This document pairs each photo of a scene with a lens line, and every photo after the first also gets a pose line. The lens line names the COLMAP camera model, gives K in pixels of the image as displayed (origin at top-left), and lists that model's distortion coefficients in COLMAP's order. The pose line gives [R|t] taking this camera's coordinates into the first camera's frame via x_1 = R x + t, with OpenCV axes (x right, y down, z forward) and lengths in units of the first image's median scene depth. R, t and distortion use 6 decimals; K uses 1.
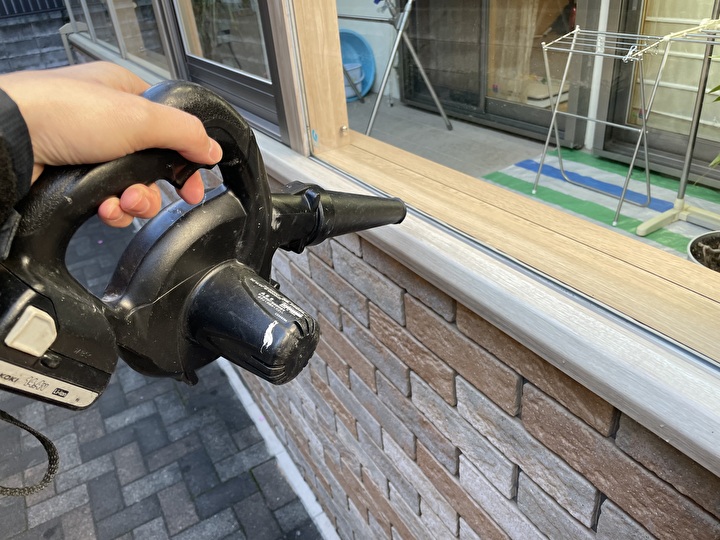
lens RADIAL K [[558.9, 0, 353.0], [0, 558.9, 262.1], [0, 0, 1]] dist [0.087958, -0.140797]
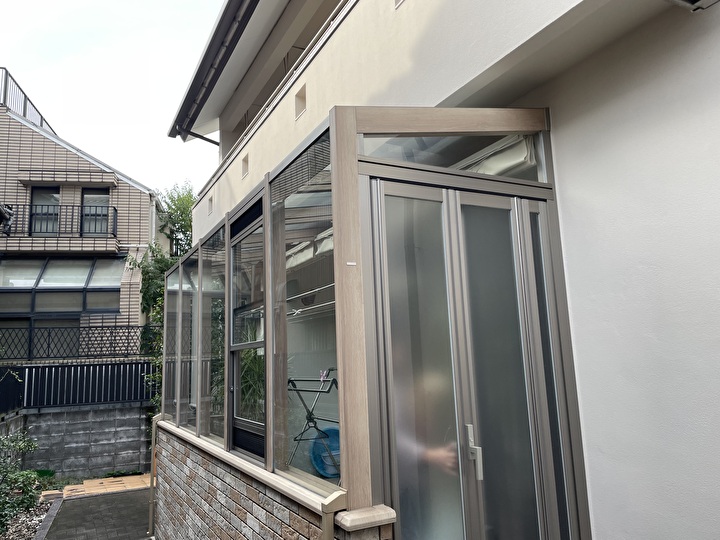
lens RADIAL K [[558.9, 0, 353.0], [0, 558.9, 262.1], [0, 0, 1]] dist [0.087958, -0.140797]
pose [[0.997120, 0.046680, -0.059772, 0.264489], [-0.073771, 0.779857, -0.621596, 0.427044], [0.017597, 0.624215, 0.781054, -1.107111]]
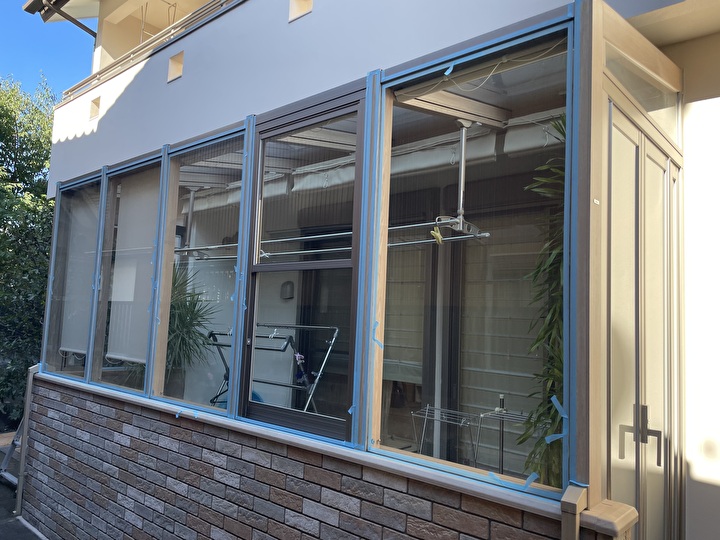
lens RADIAL K [[555.5, 0, 365.9], [0, 555.5, 273.4], [0, 0, 1]] dist [0.090354, -0.141037]
pose [[0.936300, 0.163234, 0.310960, -0.533010], [0.040770, 0.828916, -0.557886, 0.277091], [-0.348826, 0.535026, 0.769459, -0.649632]]
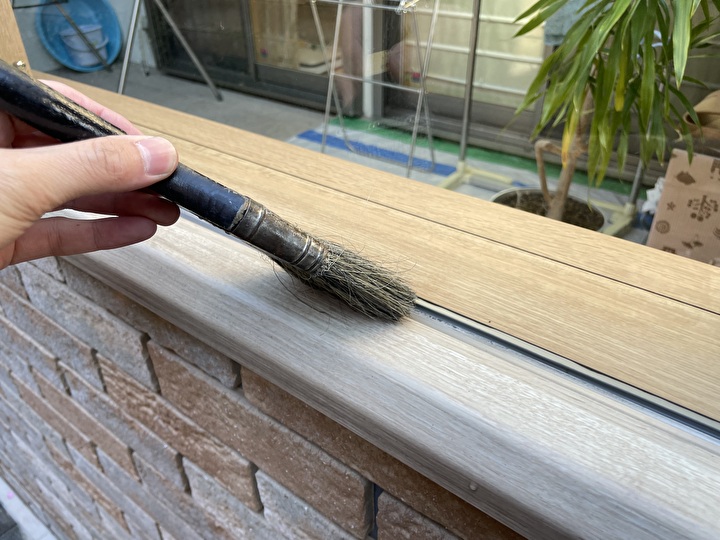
lens RADIAL K [[563.2, 0, 359.8], [0, 563.2, 281.4], [0, 0, 1]] dist [0.073712, -0.129117]
pose [[0.924481, -0.137874, 0.355424, 0.044197], [0.115284, 0.989767, 0.084084, -0.011960], [-0.363380, -0.036760, 0.930915, 0.184566]]
